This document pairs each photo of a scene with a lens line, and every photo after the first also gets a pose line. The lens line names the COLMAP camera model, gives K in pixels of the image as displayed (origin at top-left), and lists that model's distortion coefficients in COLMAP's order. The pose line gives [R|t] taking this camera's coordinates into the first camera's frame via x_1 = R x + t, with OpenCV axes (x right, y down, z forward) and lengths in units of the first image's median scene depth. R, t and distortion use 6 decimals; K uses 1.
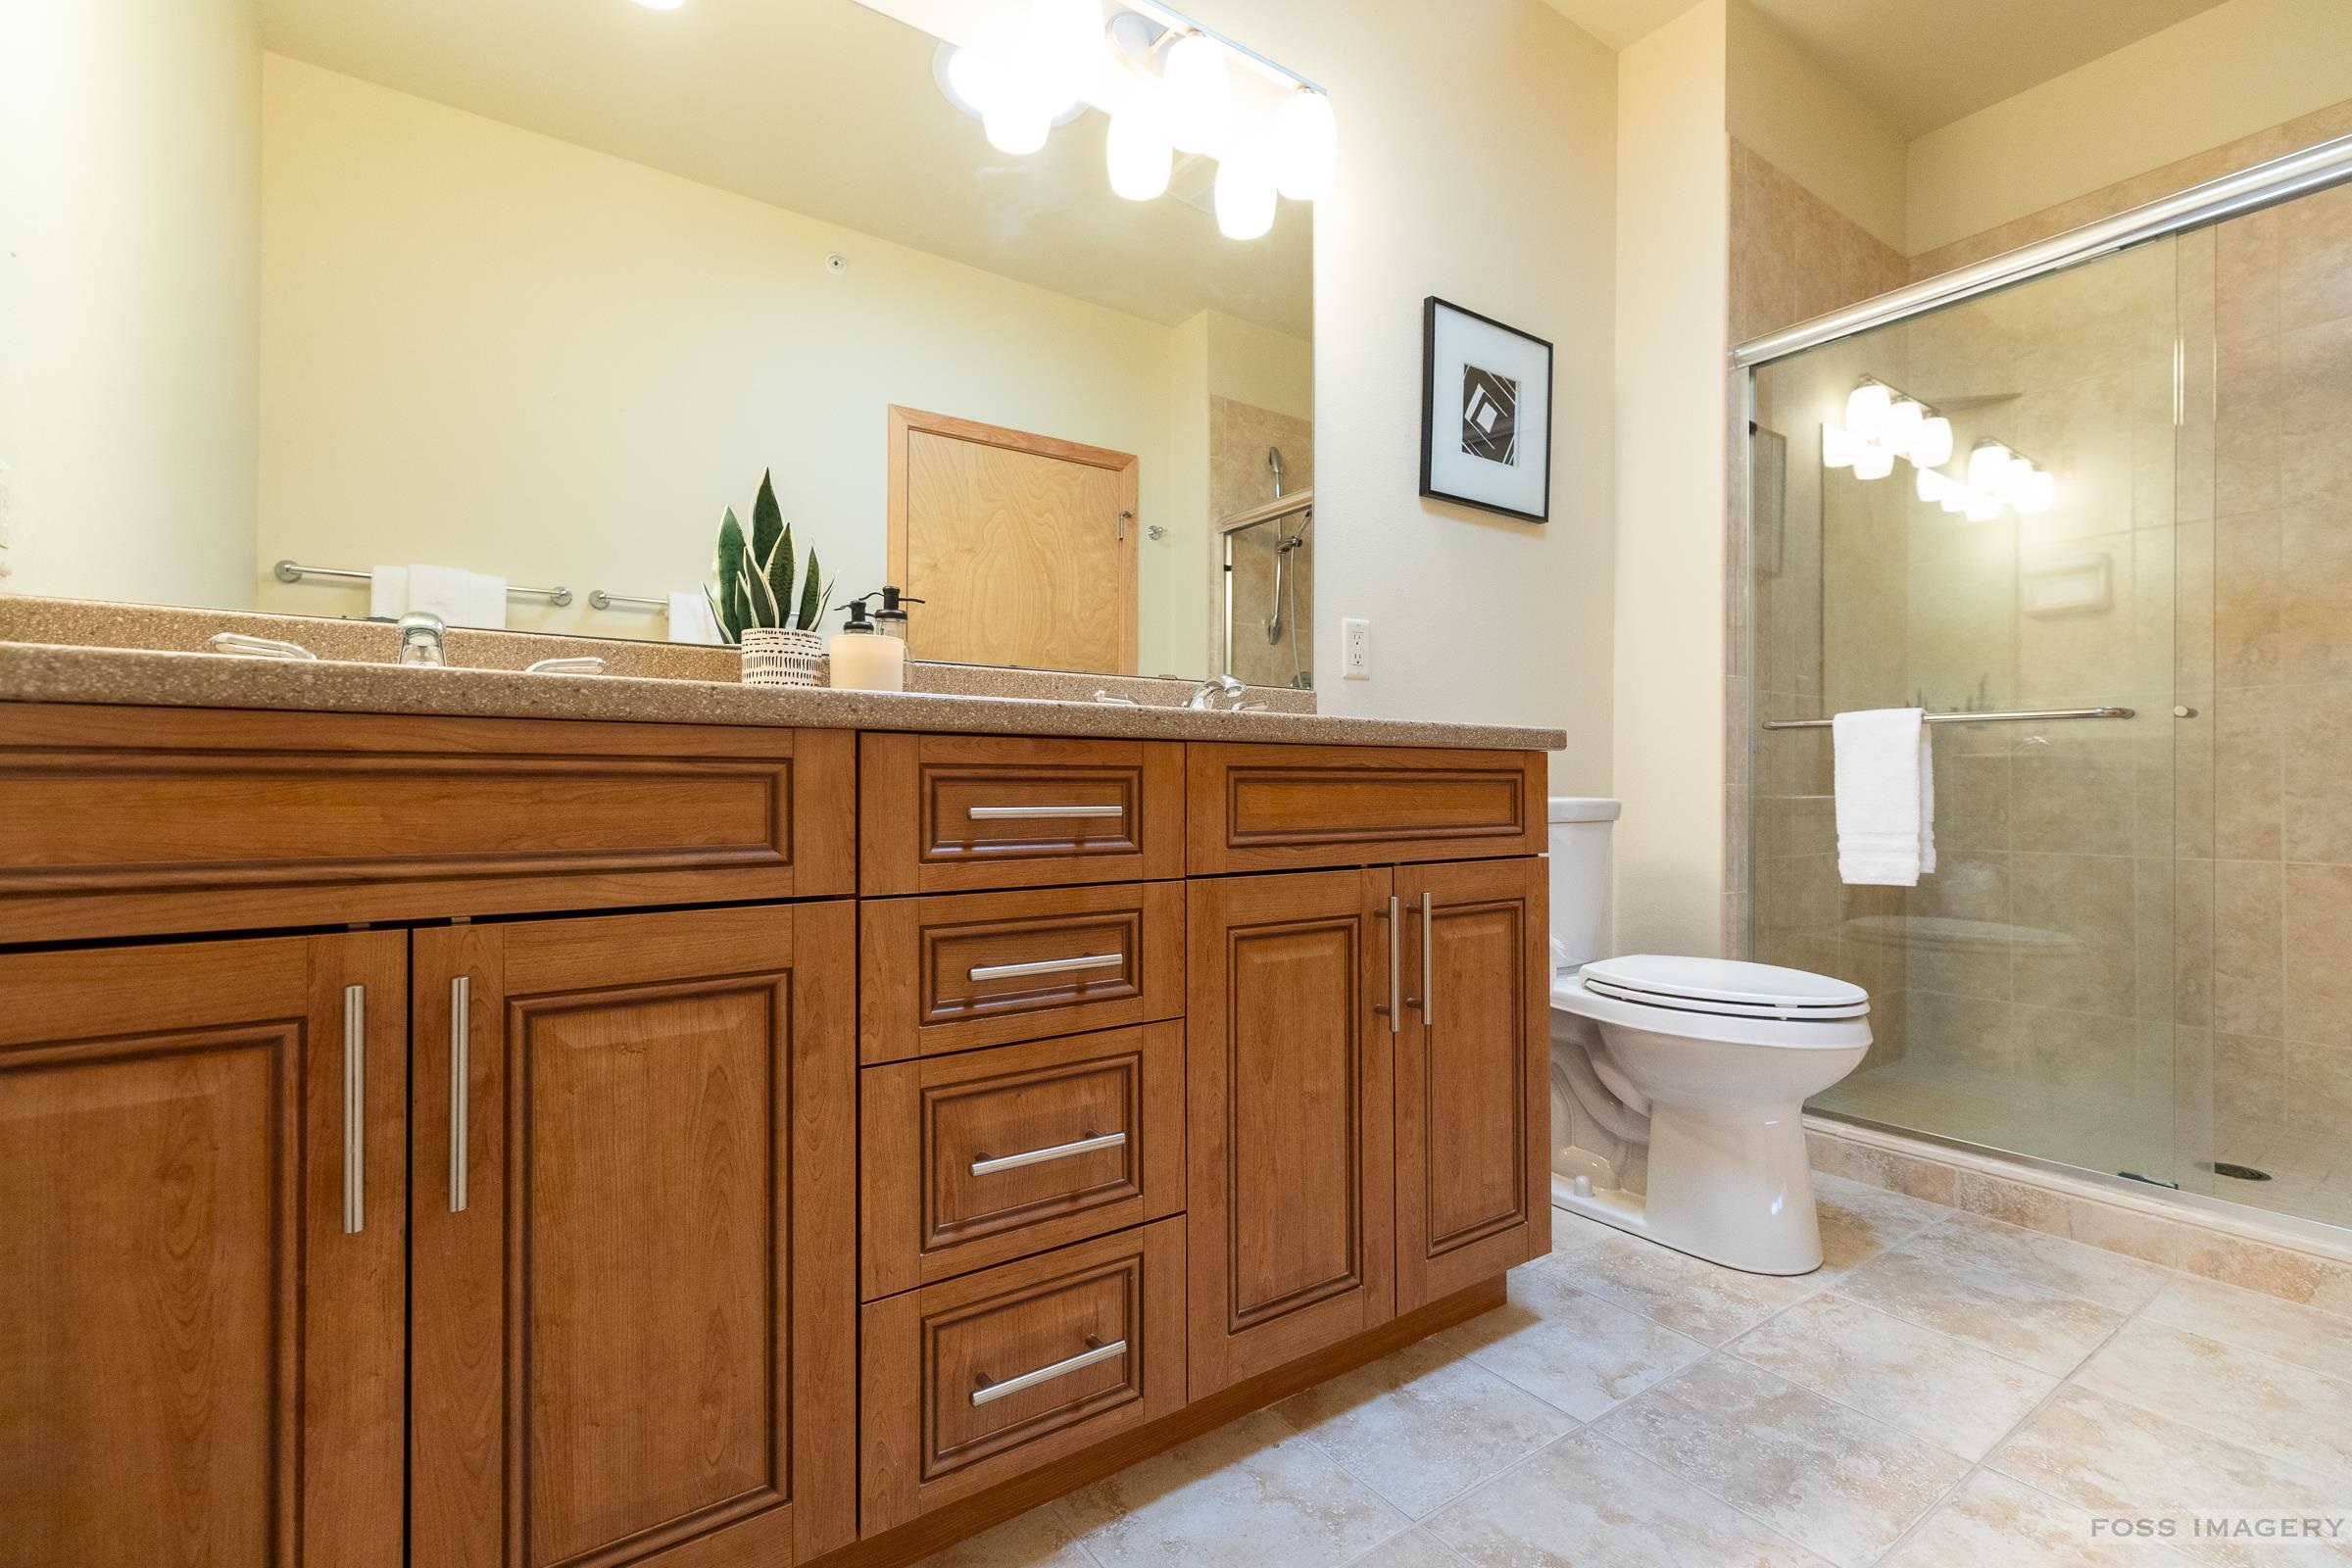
lens RADIAL K [[1070.8, 0, 1180.7], [0, 1070.8, 779.6], [0, 0, 1]] dist [0.003874, -0.000507]
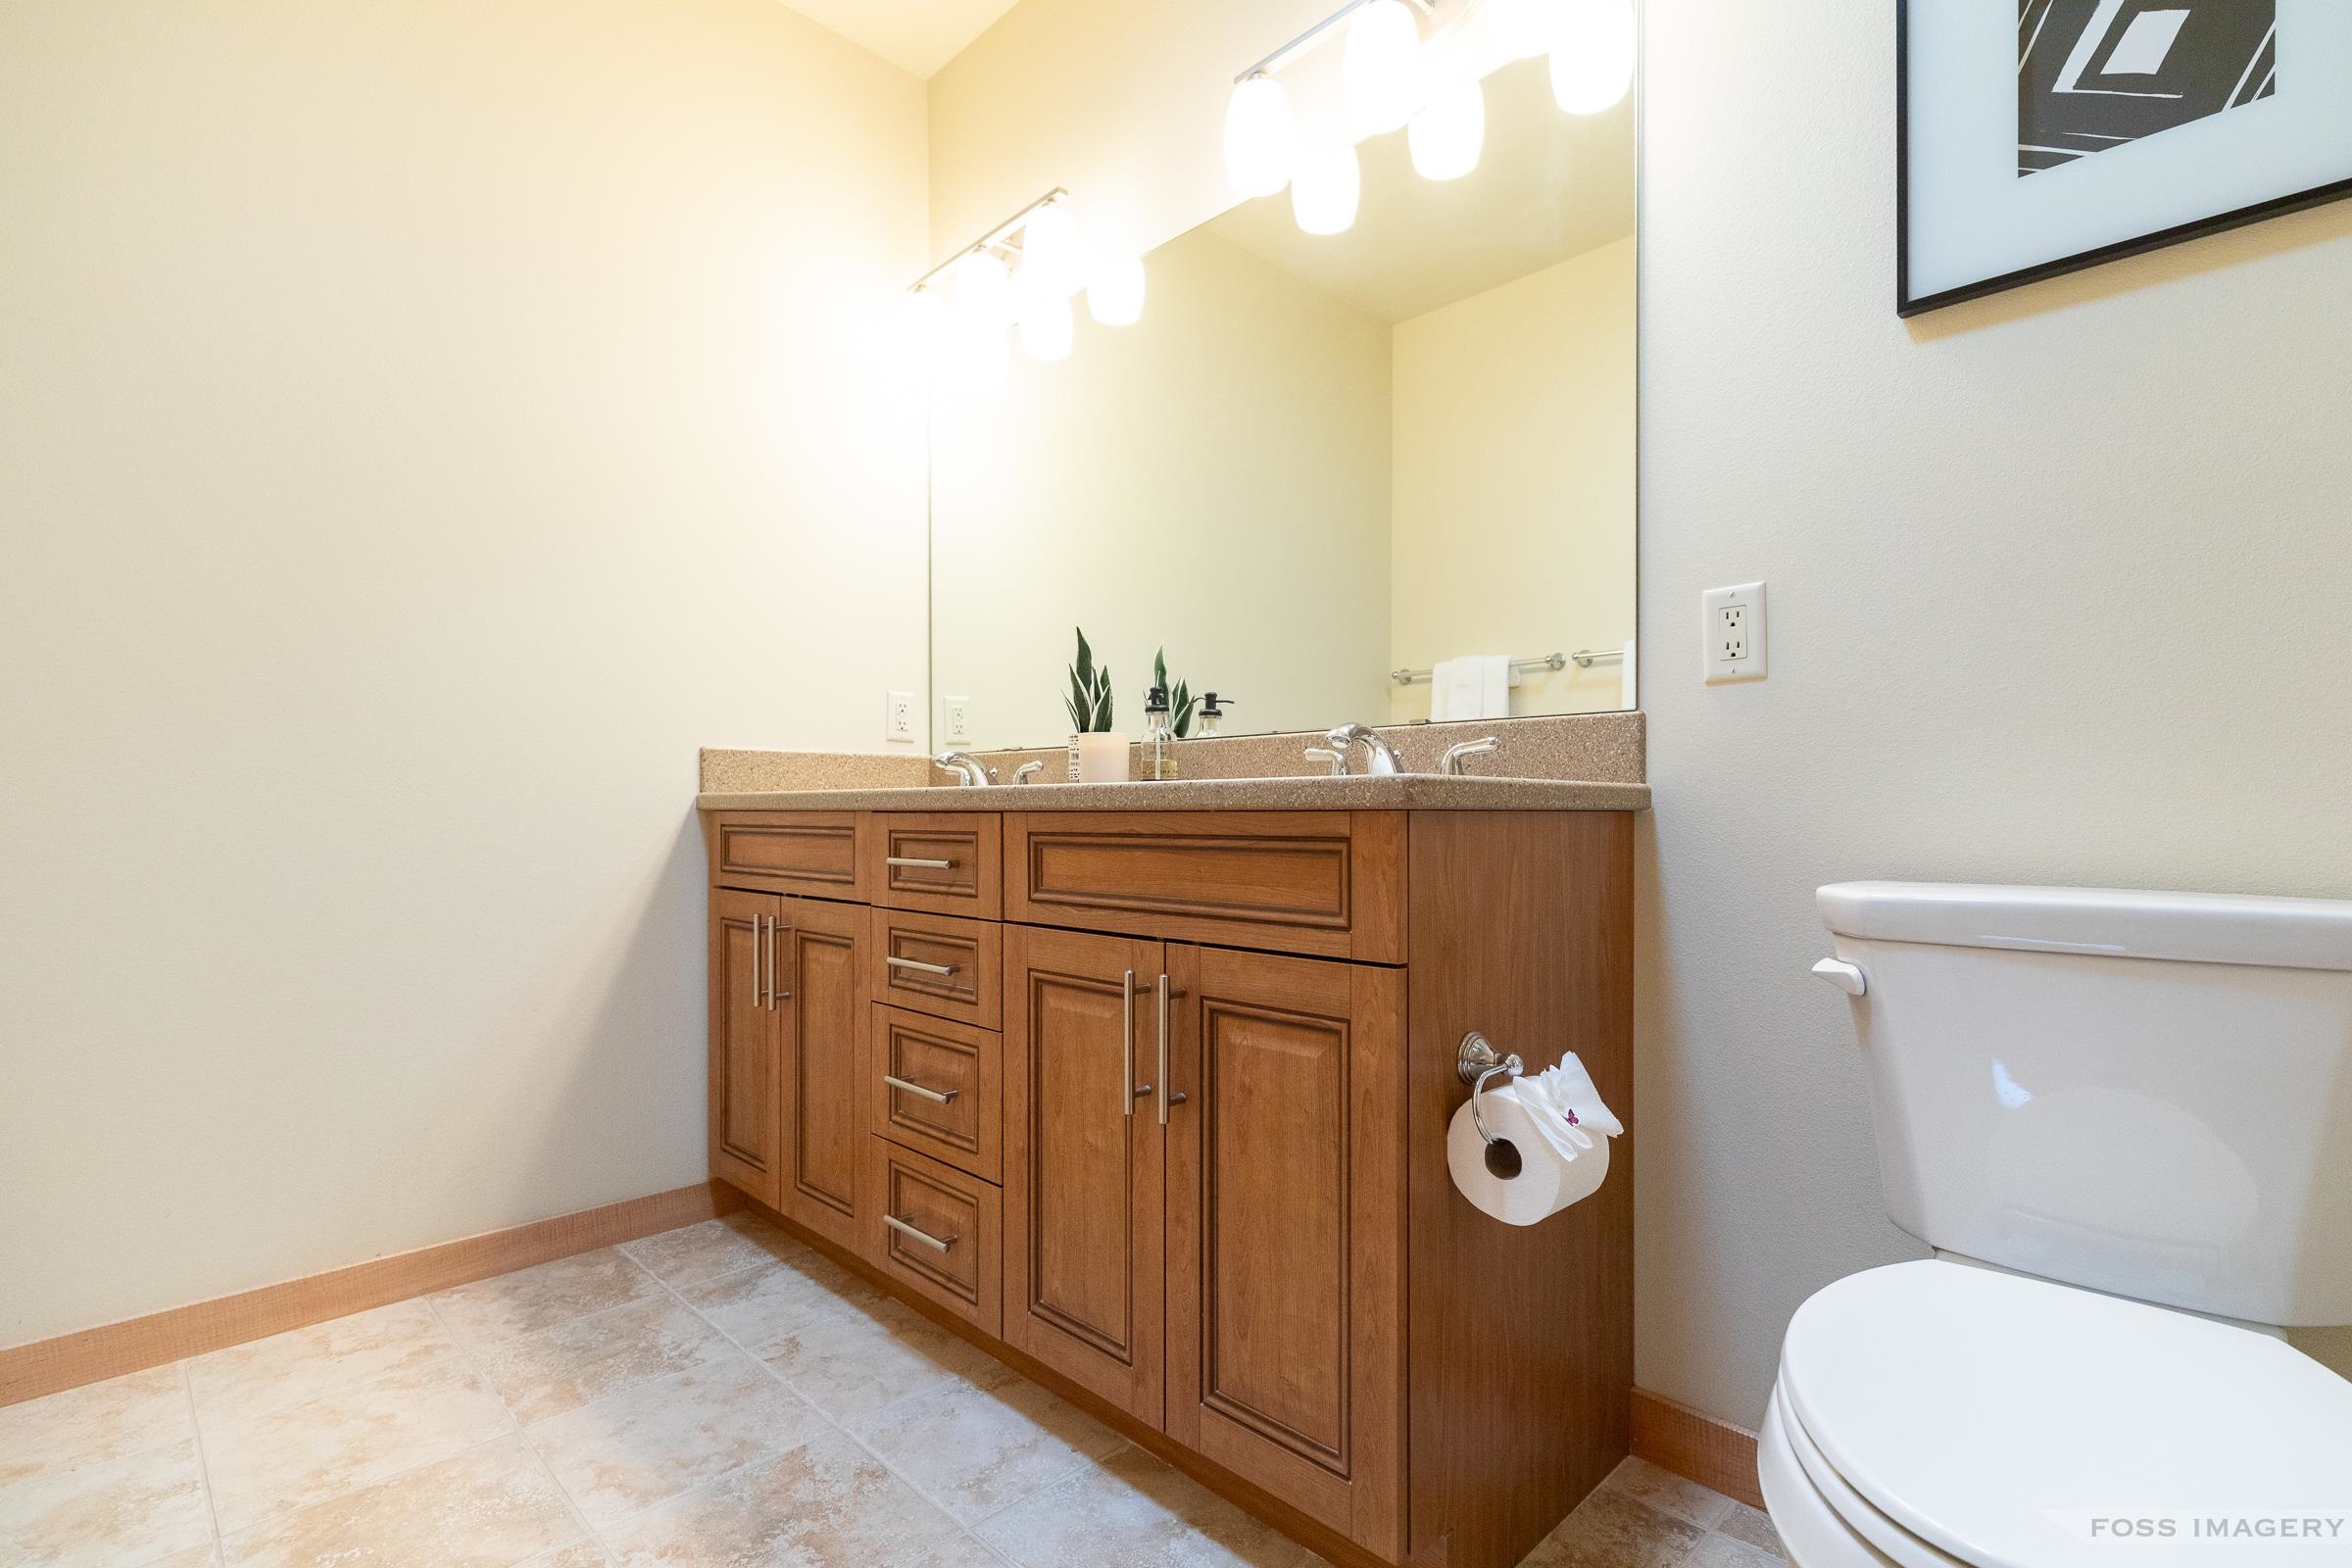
lens RADIAL K [[1070.8, 0, 1140.8], [0, 1070.8, 817.5], [0, 0, 1]] dist [0.003874, -0.000507]
pose [[0.157897, 0.004732, -0.987444, 0.993427], [0.008204, 0.999948, 0.006104, -0.027886], [0.987421, -0.009064, 0.157850, 0.757571]]
